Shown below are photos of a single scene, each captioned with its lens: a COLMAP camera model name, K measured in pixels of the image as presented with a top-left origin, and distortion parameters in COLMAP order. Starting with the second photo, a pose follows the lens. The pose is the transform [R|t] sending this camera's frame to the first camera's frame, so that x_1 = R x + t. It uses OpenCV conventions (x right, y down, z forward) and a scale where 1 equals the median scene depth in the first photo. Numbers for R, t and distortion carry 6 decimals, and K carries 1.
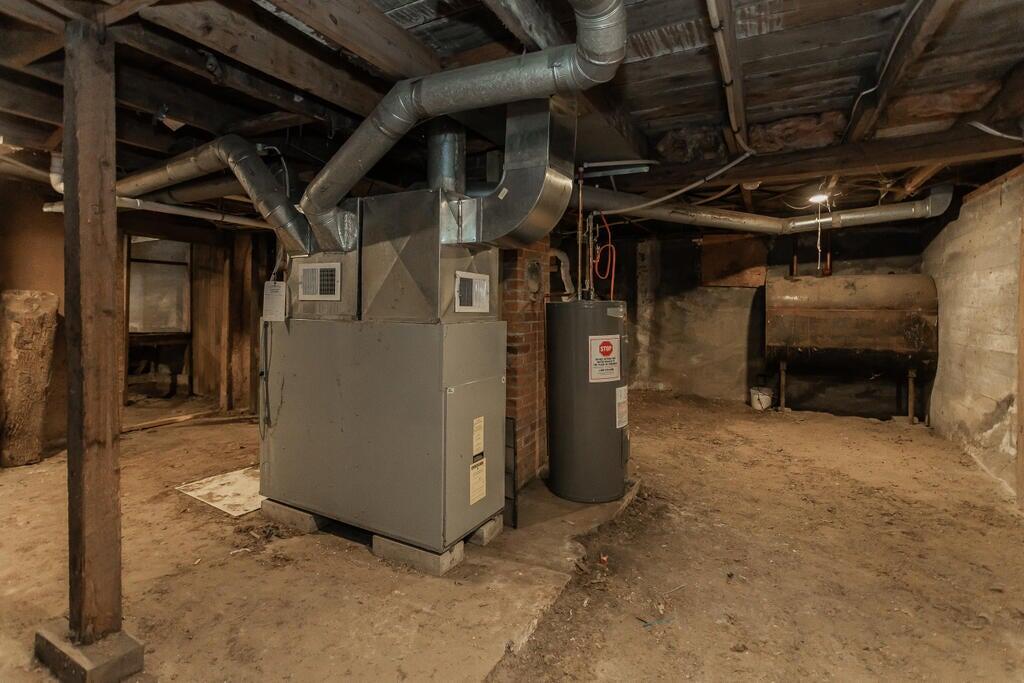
lens RADIAL K [[500.4, 0, 493.9], [0, 500.4, 300.2], [0, 0, 1]] dist [-0.003244, 0.007272]
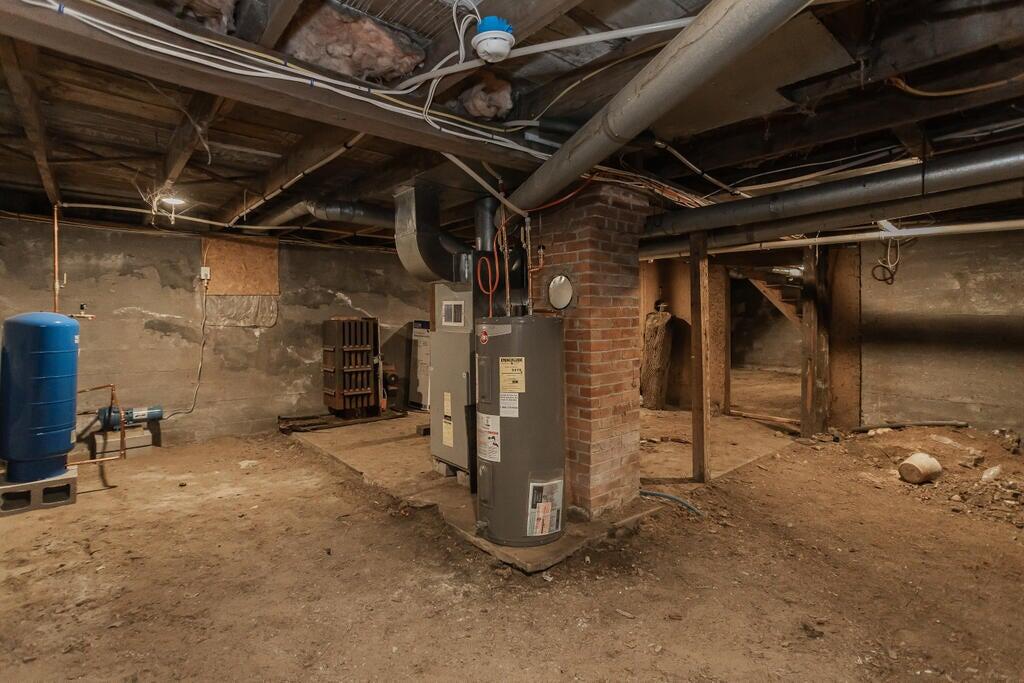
lens RADIAL K [[500.4, 0, 527.4], [0, 500.4, 322.2], [0, 0, 1]] dist [-0.003244, 0.007272]
pose [[-0.335113, -0.009270, -0.942132, 1.142061], [0.004642, 0.999923, -0.011489, 0.027344], [0.942167, -0.008224, -0.335044, 1.473633]]
